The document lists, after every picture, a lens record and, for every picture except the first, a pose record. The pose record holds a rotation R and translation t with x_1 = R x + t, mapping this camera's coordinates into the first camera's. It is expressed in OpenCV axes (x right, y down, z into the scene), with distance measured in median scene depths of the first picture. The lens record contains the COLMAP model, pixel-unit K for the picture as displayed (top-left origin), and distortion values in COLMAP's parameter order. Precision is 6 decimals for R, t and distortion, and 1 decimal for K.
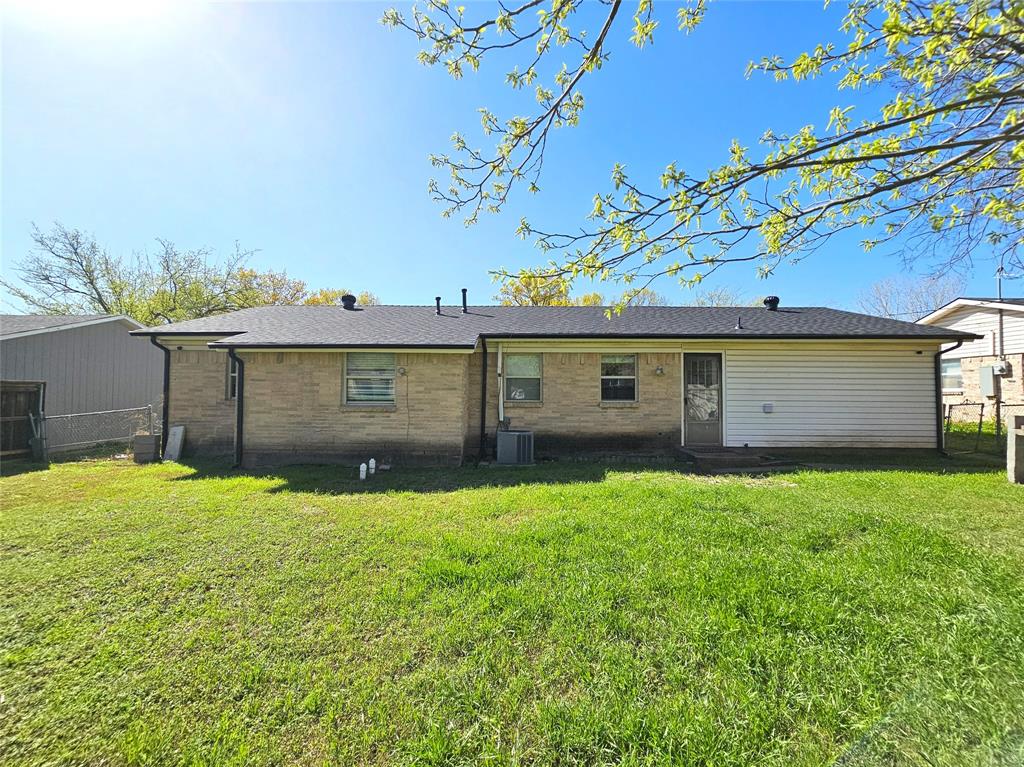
lens RADIAL K [[413.9, 0, 514.4], [0, 413.9, 381.8], [0, 0, 1]] dist [0.001428, 0.000046]
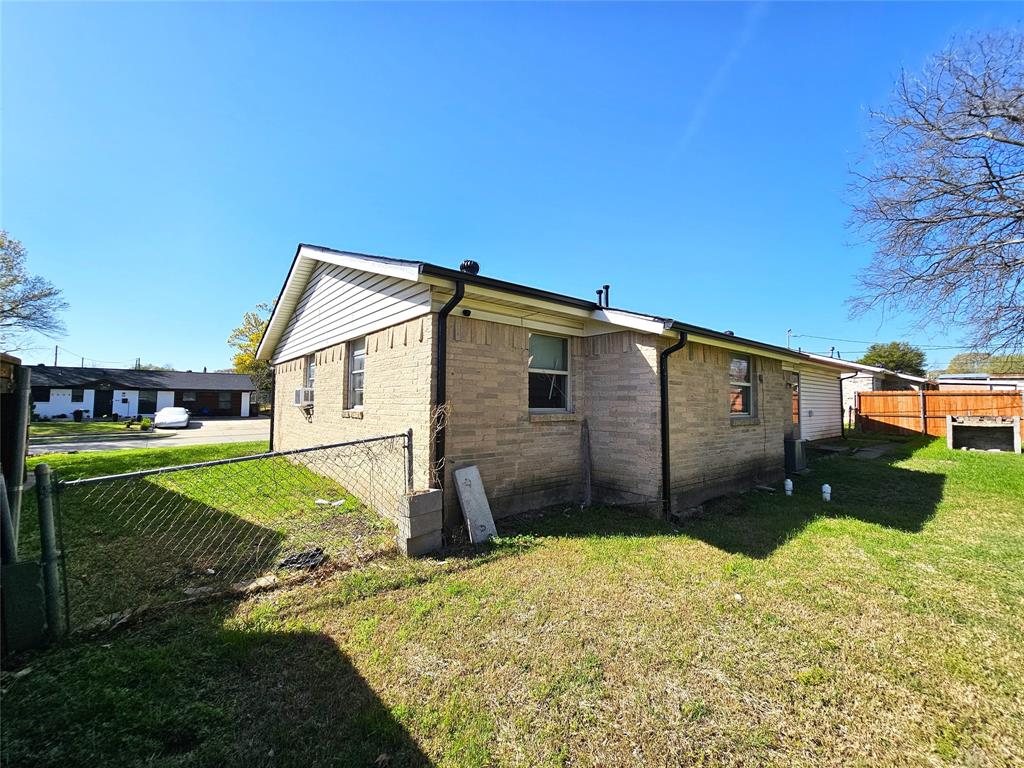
lens RADIAL K [[413.9, 0, 513.2], [0, 413.9, 383.6], [0, 0, 1]] dist [0.001428, 0.000046]
pose [[0.765418, 0.030841, 0.642794, -1.085147], [-0.023798, 0.999524, -0.019618, 0.013983], [-0.643093, -0.000281, 0.765788, 0.572718]]
